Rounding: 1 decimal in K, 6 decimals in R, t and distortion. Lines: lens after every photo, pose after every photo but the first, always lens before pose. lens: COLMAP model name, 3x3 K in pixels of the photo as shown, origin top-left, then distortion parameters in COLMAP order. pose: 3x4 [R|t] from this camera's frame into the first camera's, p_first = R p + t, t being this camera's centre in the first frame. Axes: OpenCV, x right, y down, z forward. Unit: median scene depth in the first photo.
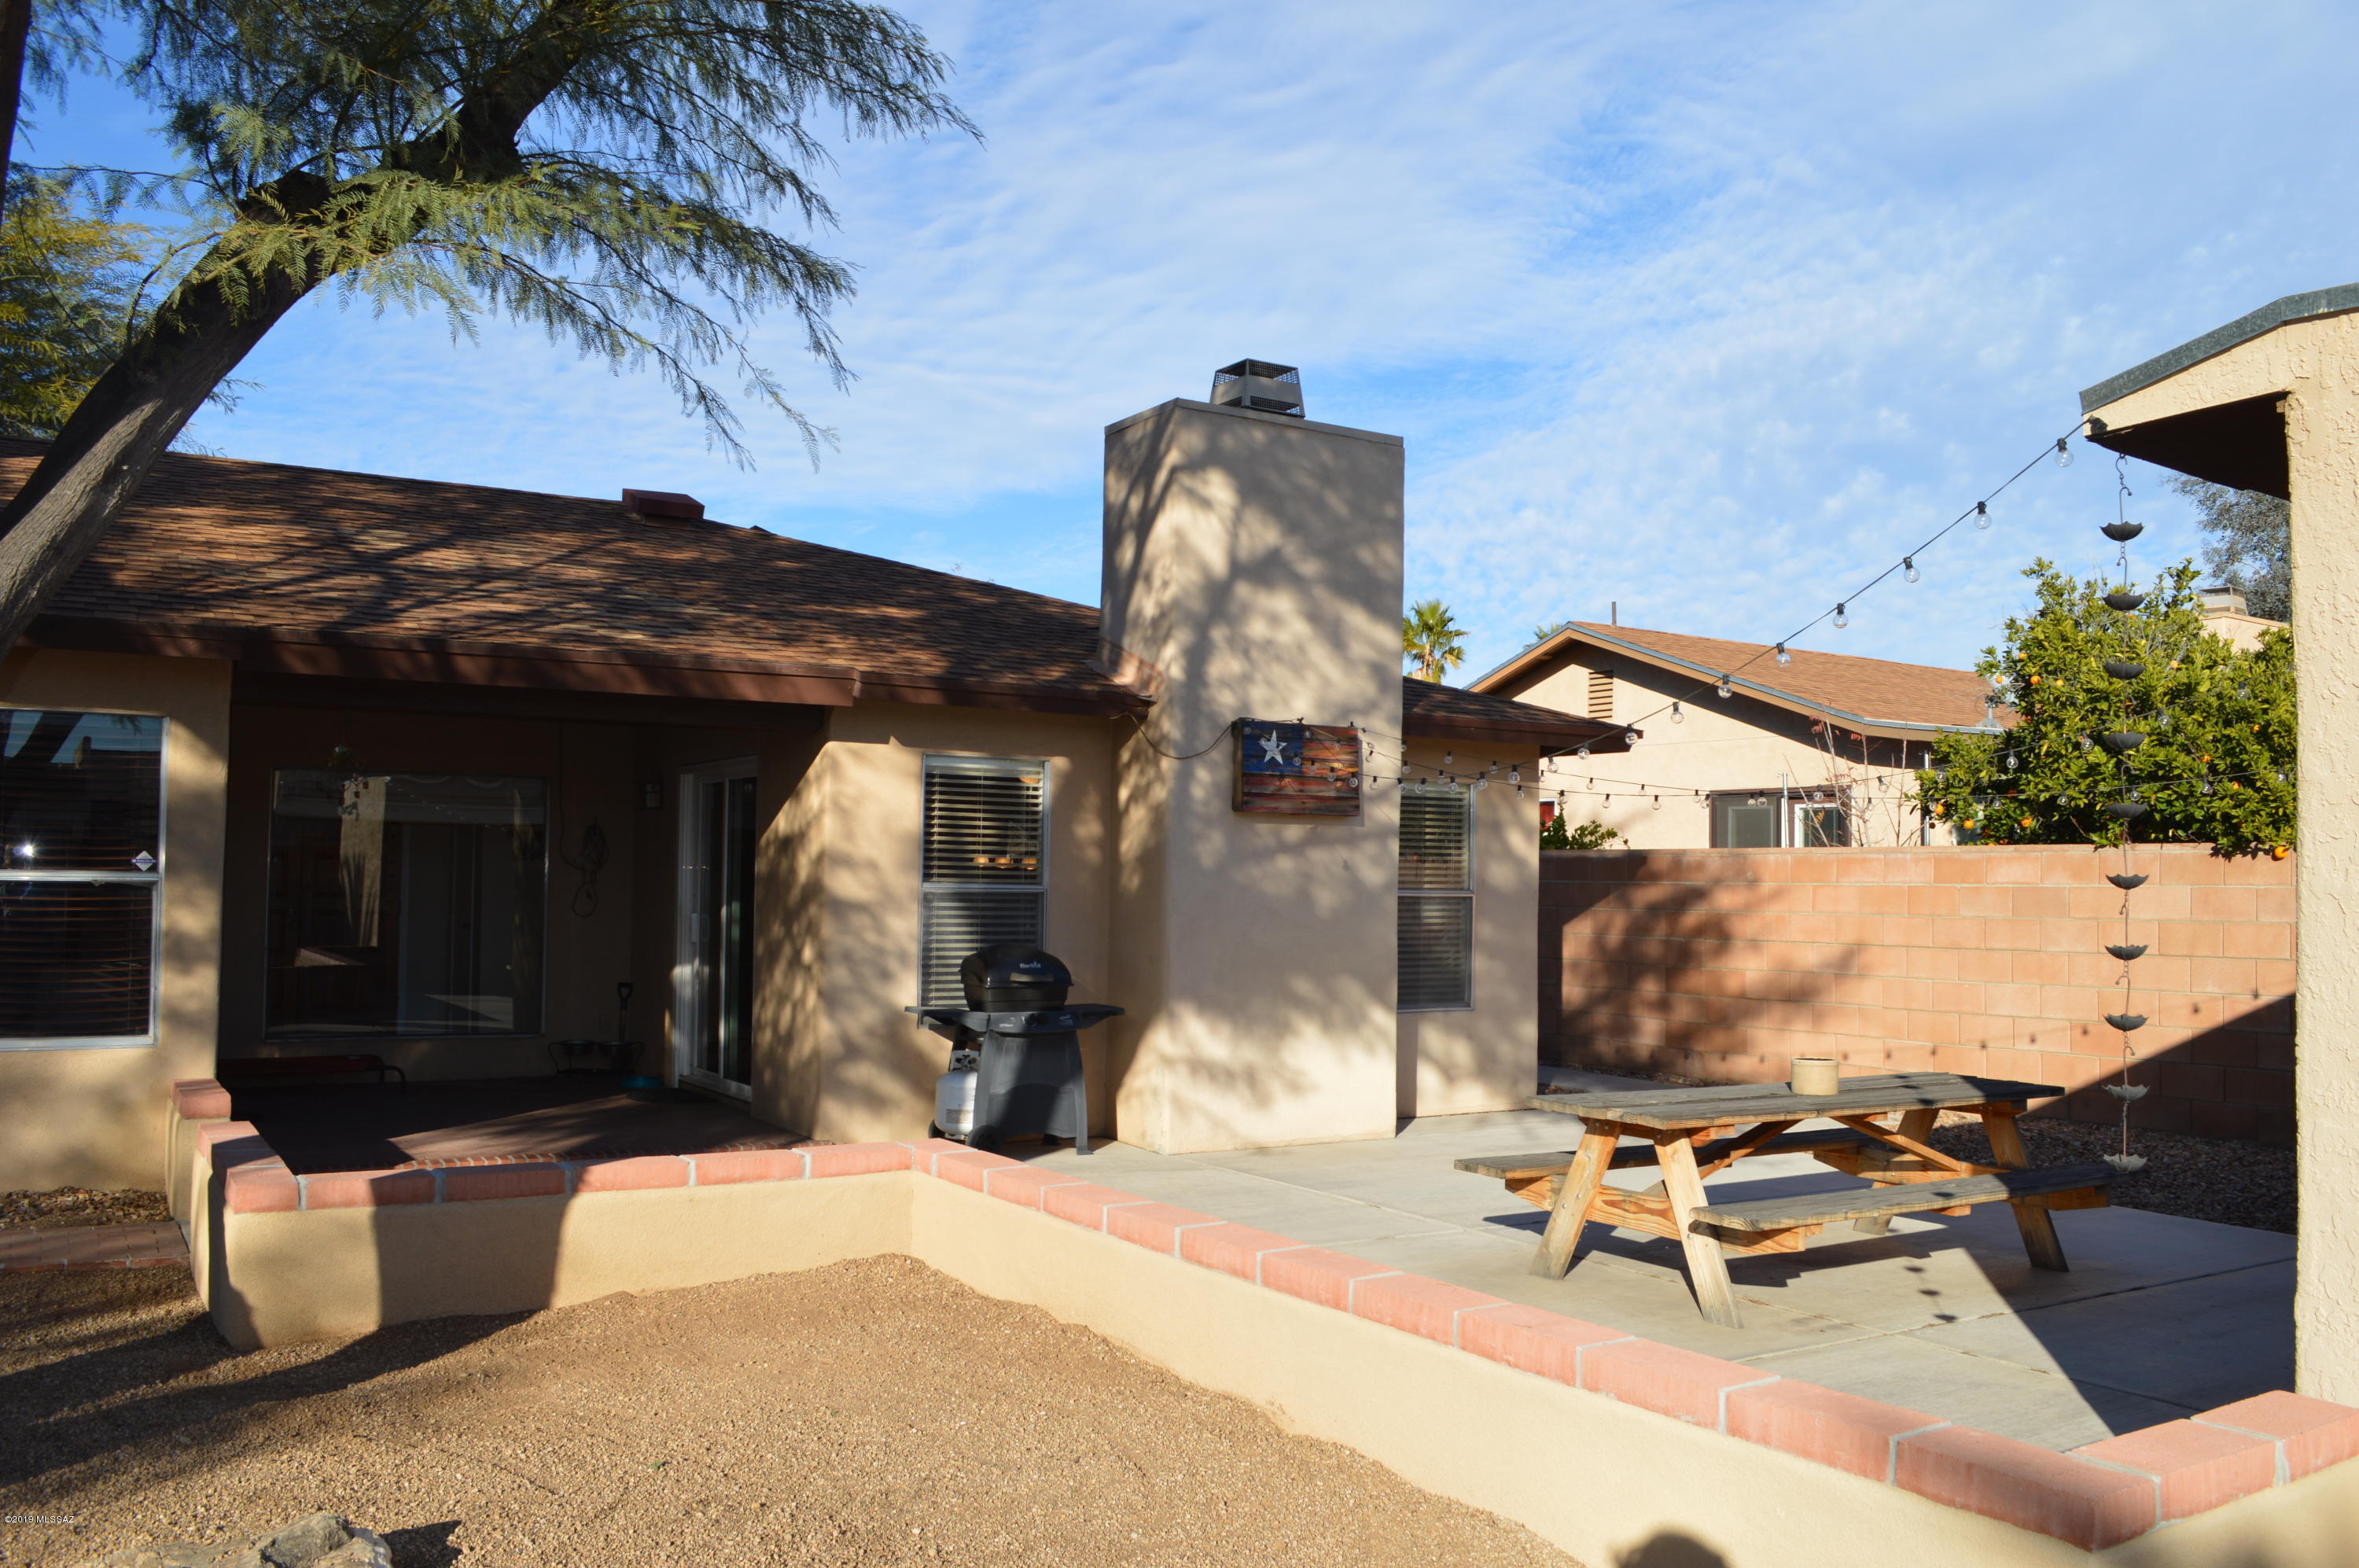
lens RADIAL K [[1867.0, 0, 1178.5], [0, 1867.0, 828.1], [0, 0, 1]] dist [-0.056872, -0.002055]
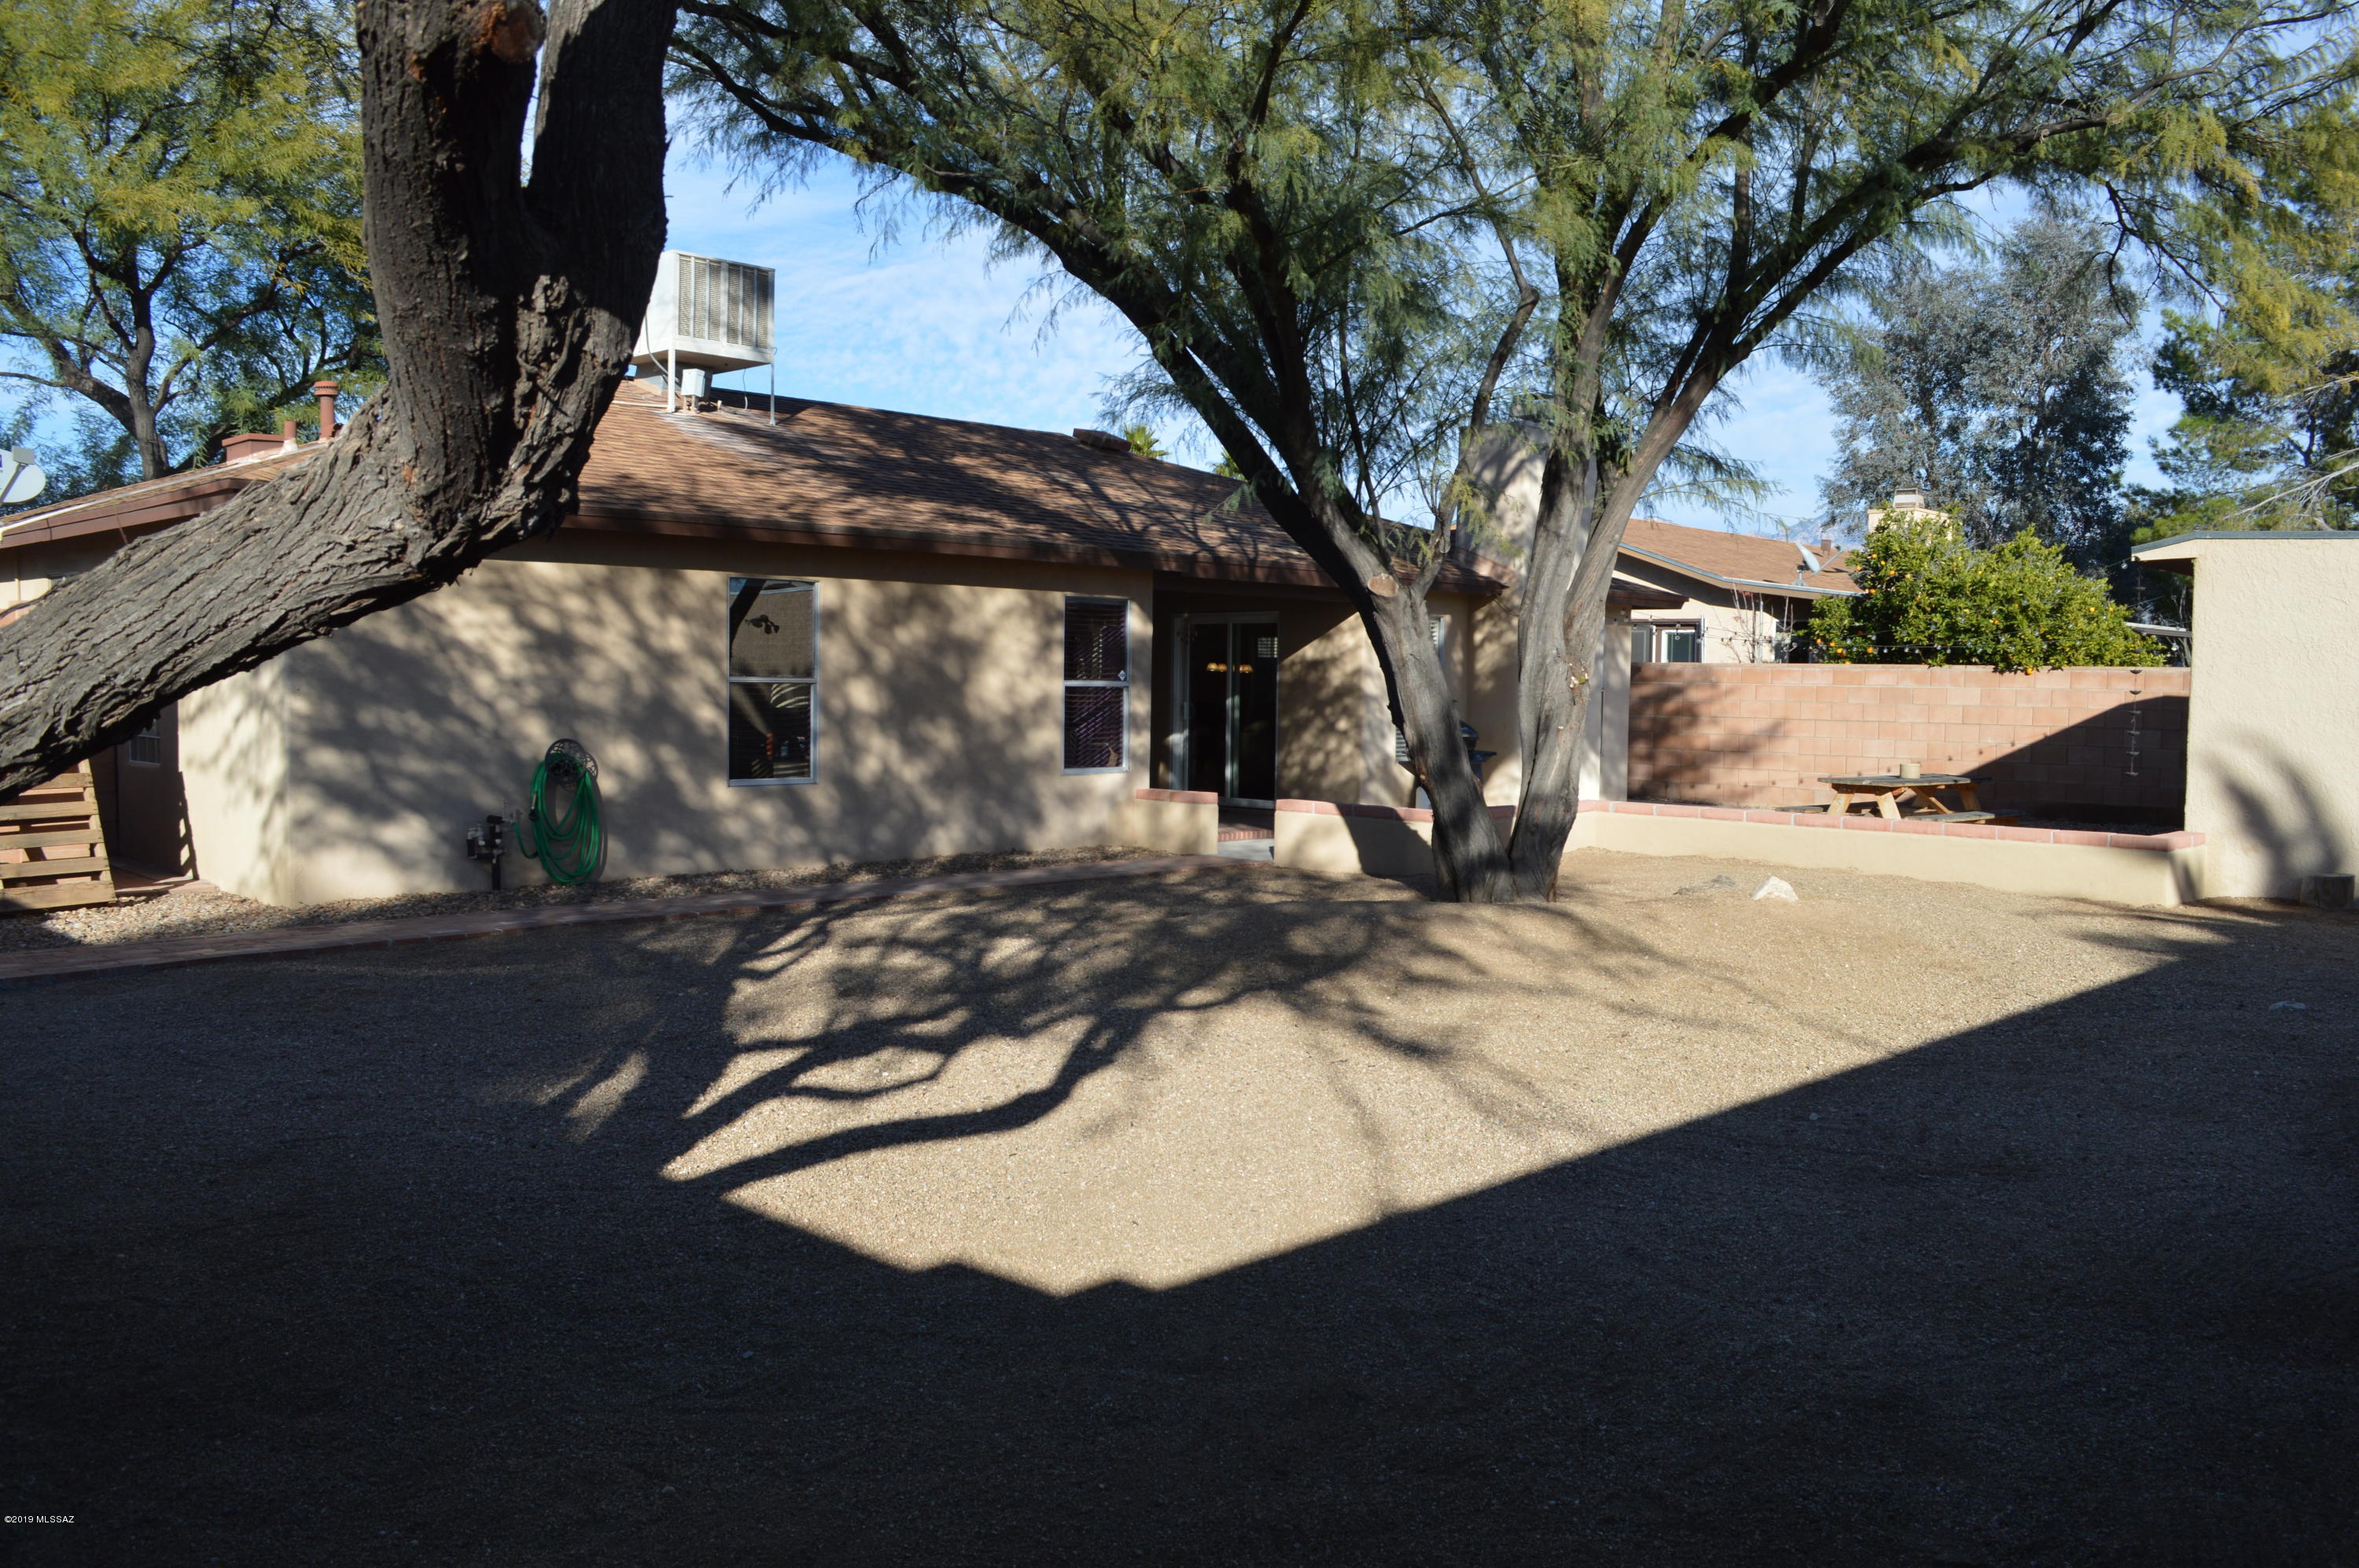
lens RADIAL K [[1932.9, 0, 1179.5], [0, 1932.9, 808.5], [0, 0, 1]] dist [-0.003072, 0.000601]
pose [[0.965457, -0.016153, 0.260061, -0.805518], [-0.009650, 0.995175, 0.097637, -0.032851], [-0.260383, -0.096774, 0.960643, -0.755201]]
